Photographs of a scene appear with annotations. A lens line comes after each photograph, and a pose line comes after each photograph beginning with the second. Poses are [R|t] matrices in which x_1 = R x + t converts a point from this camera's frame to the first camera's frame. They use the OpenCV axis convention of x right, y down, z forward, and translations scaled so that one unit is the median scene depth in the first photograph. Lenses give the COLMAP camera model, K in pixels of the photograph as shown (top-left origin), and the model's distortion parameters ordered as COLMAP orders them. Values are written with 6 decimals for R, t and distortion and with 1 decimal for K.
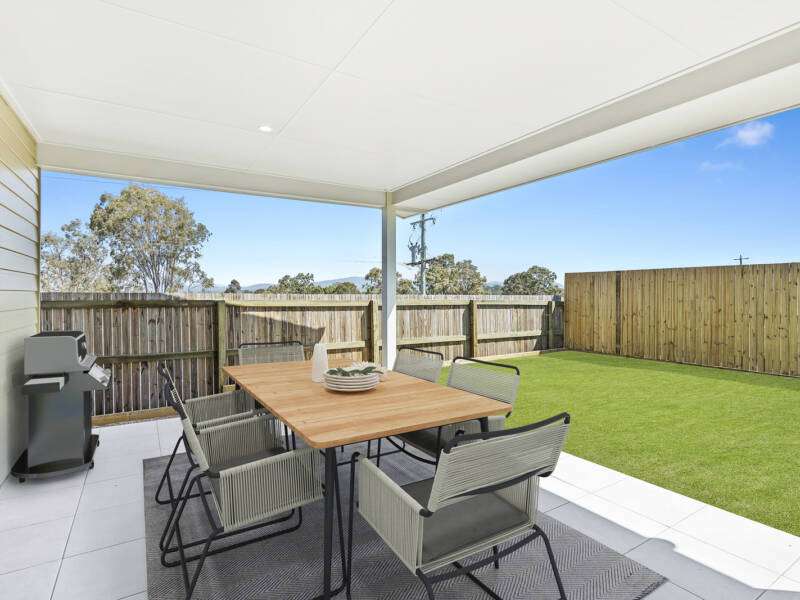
lens RADIAL K [[415.4, 0, 400.0], [0, 415.4, 300.0], [0, 0, 1]] dist [-0.004953, -0.000098]
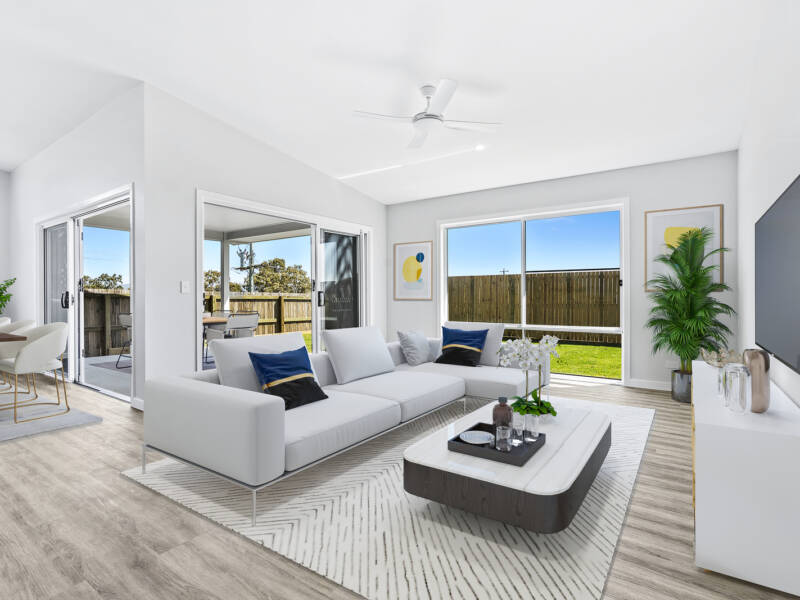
lens RADIAL K [[415.4, 0, 400.0], [0, 415.4, 300.0], [0, 0, 1]] dist [-0.004953, -0.000098]
pose [[0.923397, -0.000046, 0.383847, -0.003520], [0.004447, 0.999934, -0.010577, 0.009323], [-0.383821, 0.011474, 0.923336, -0.176224]]
